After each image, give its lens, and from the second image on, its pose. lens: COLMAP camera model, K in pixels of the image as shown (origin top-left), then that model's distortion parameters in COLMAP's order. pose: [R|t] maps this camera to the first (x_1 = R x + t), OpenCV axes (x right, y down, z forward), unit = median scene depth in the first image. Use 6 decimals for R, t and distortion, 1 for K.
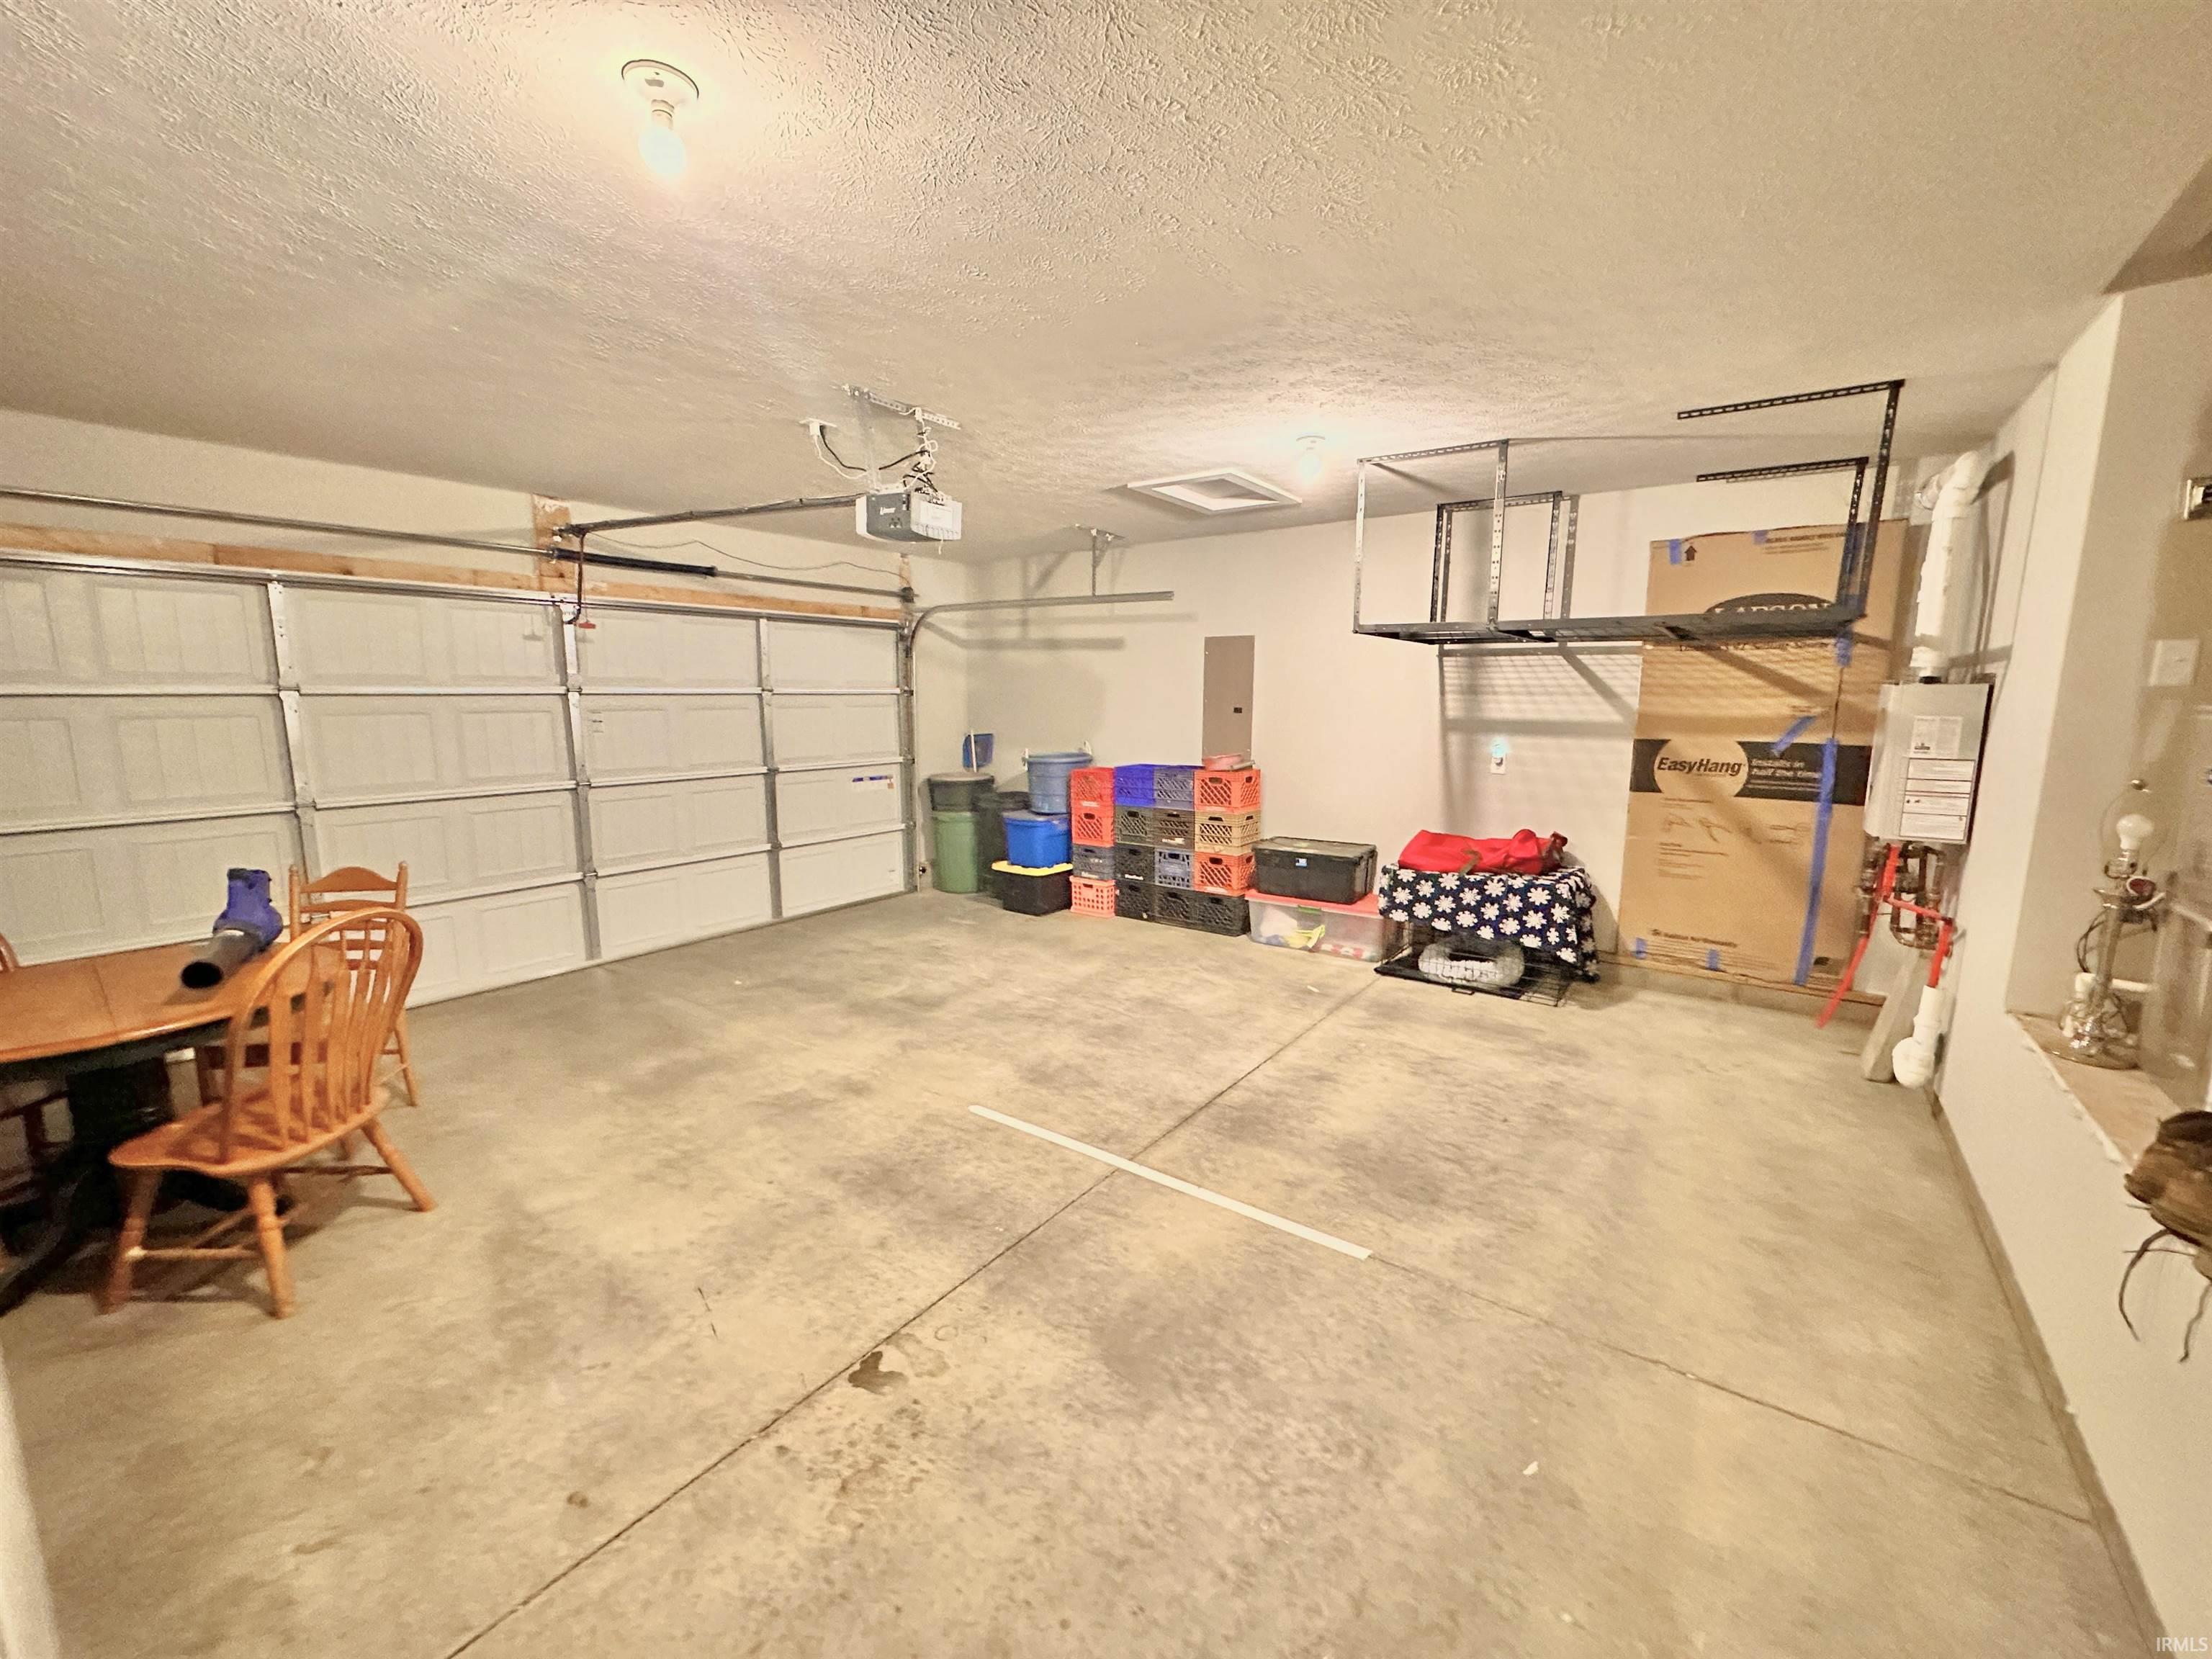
lens RADIAL K [[881.4, 0, 1105.8], [0, 881.4, 825.0], [0, 0, 1]] dist [-0.004043, 0.001291]
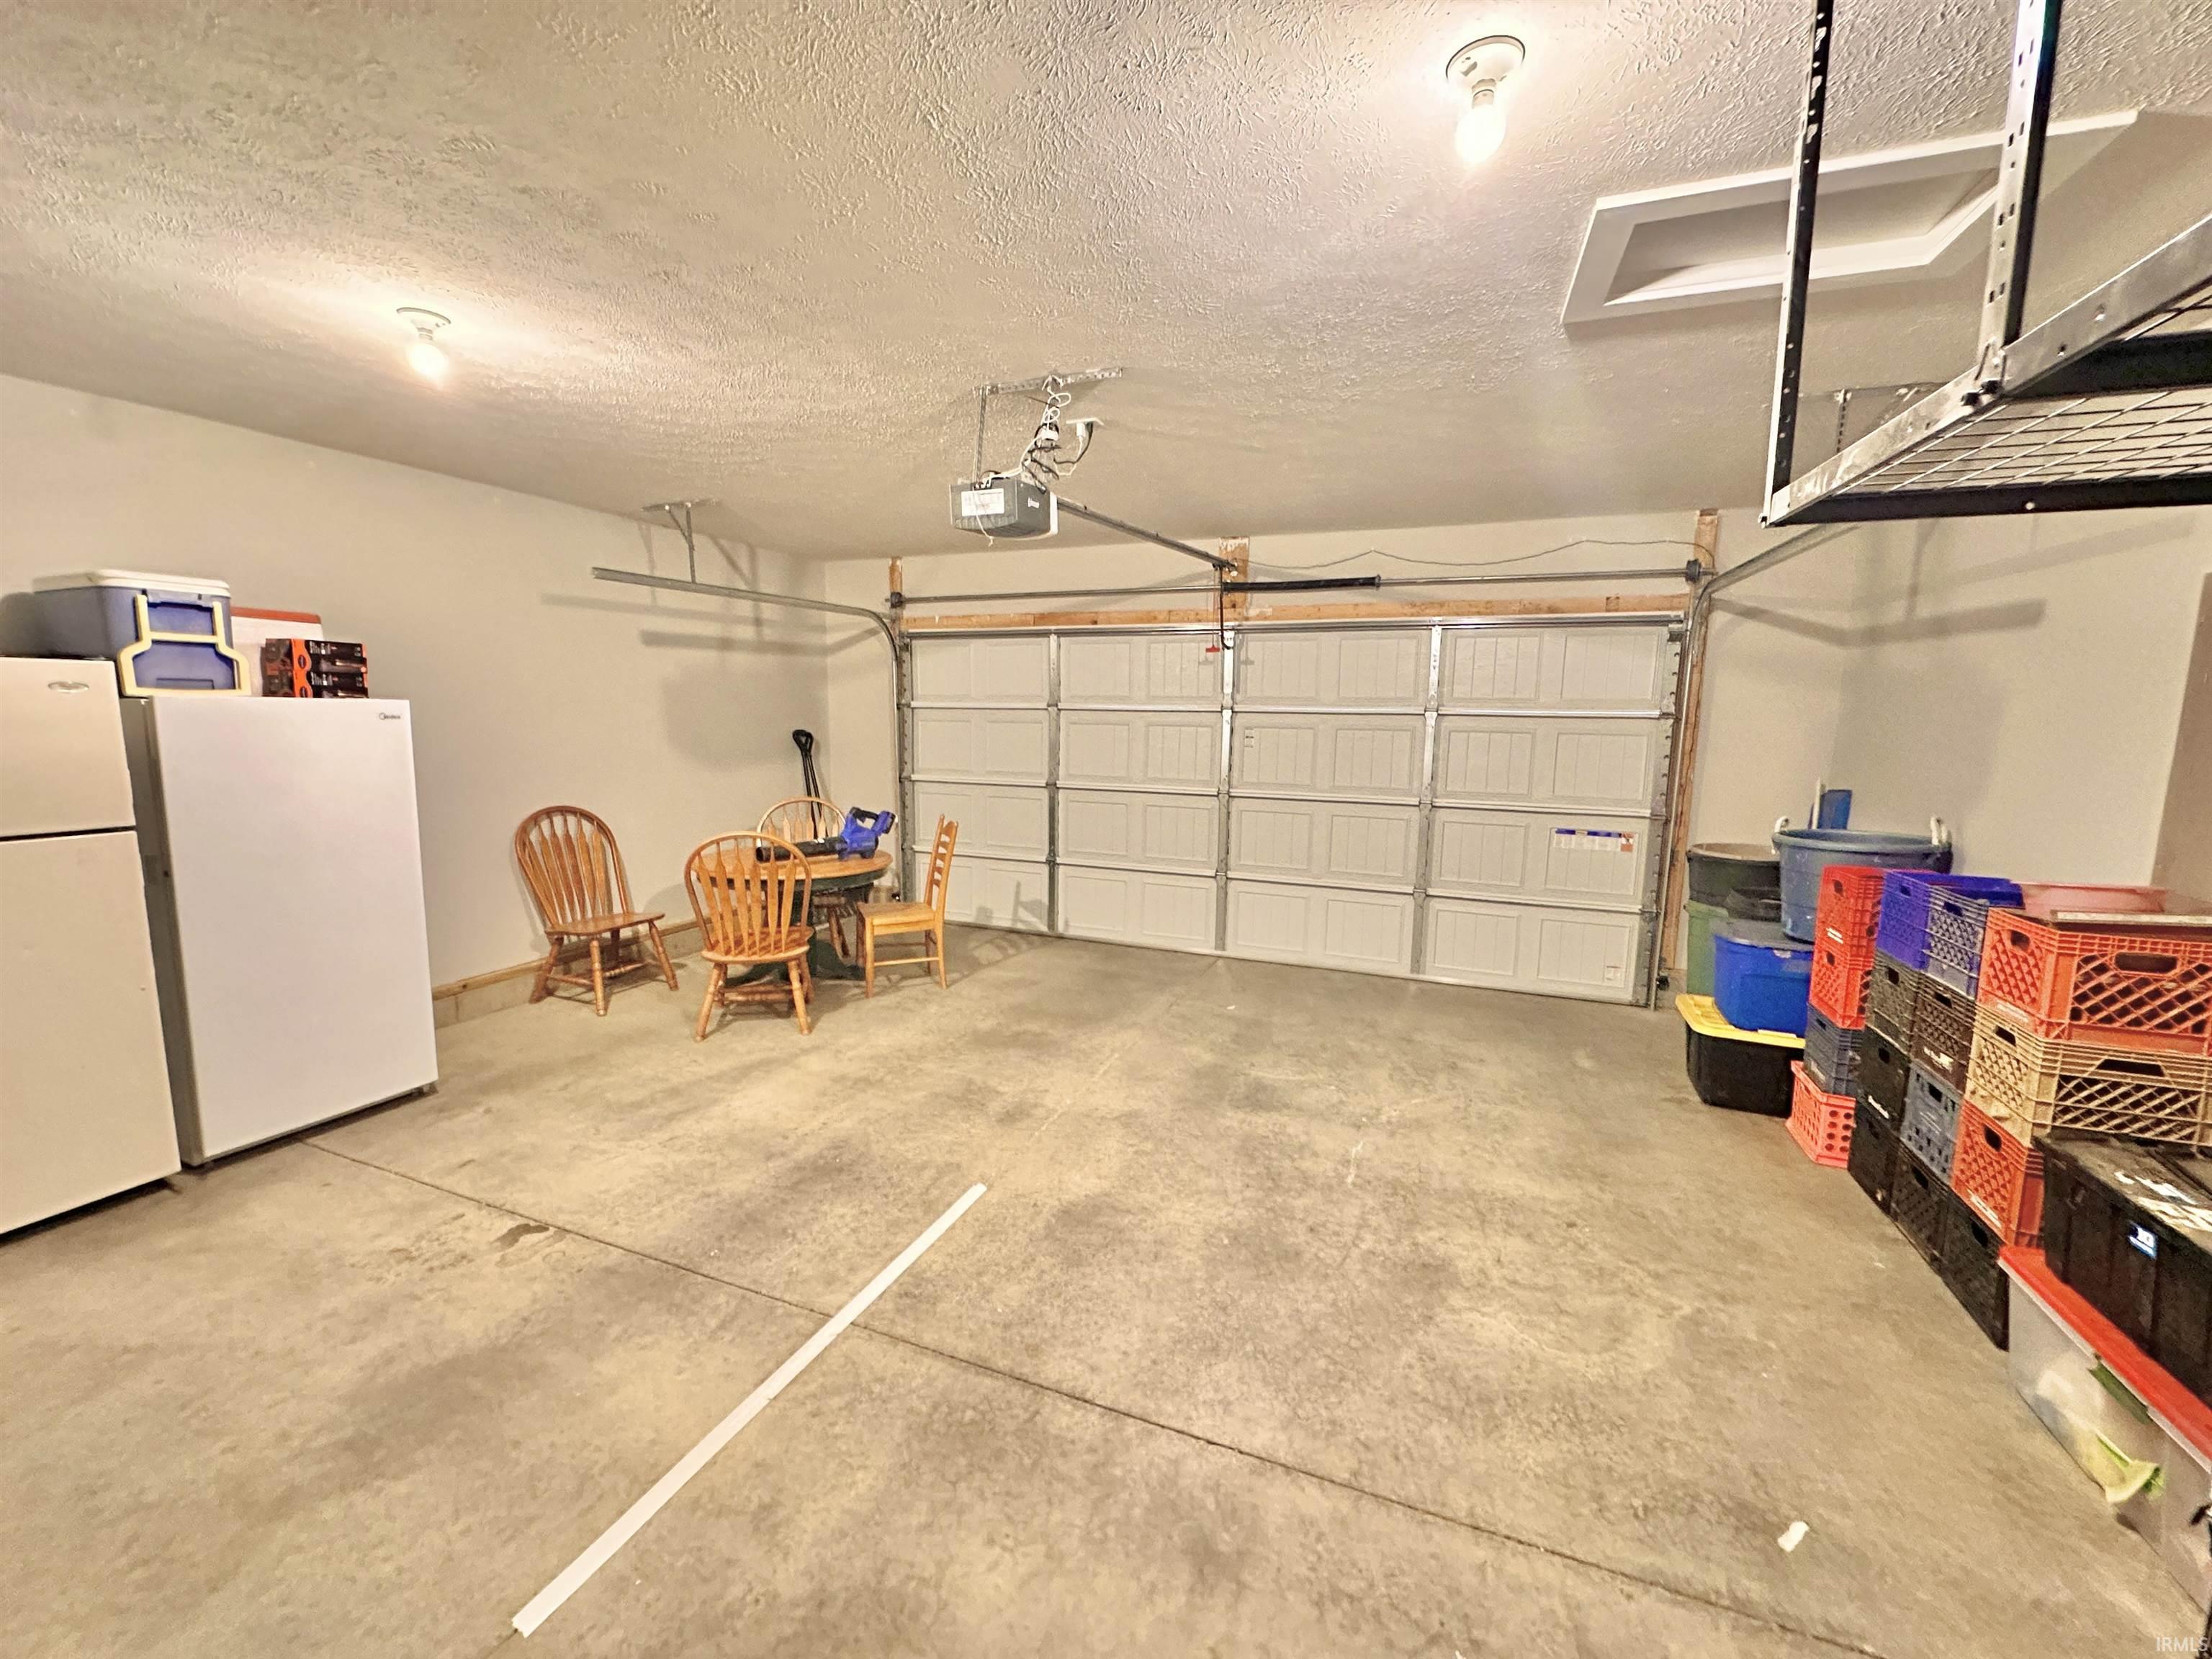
lens RADIAL K [[881.4, 0, 1101.2], [0, 881.4, 829.5], [0, 0, 1]] dist [-0.004043, 0.001291]
pose [[0.253974, 0.133273, -0.957985, 0.494968], [-0.157951, 0.982880, 0.094862, -0.091912], [0.954227, 0.127222, 0.270676, 0.629416]]
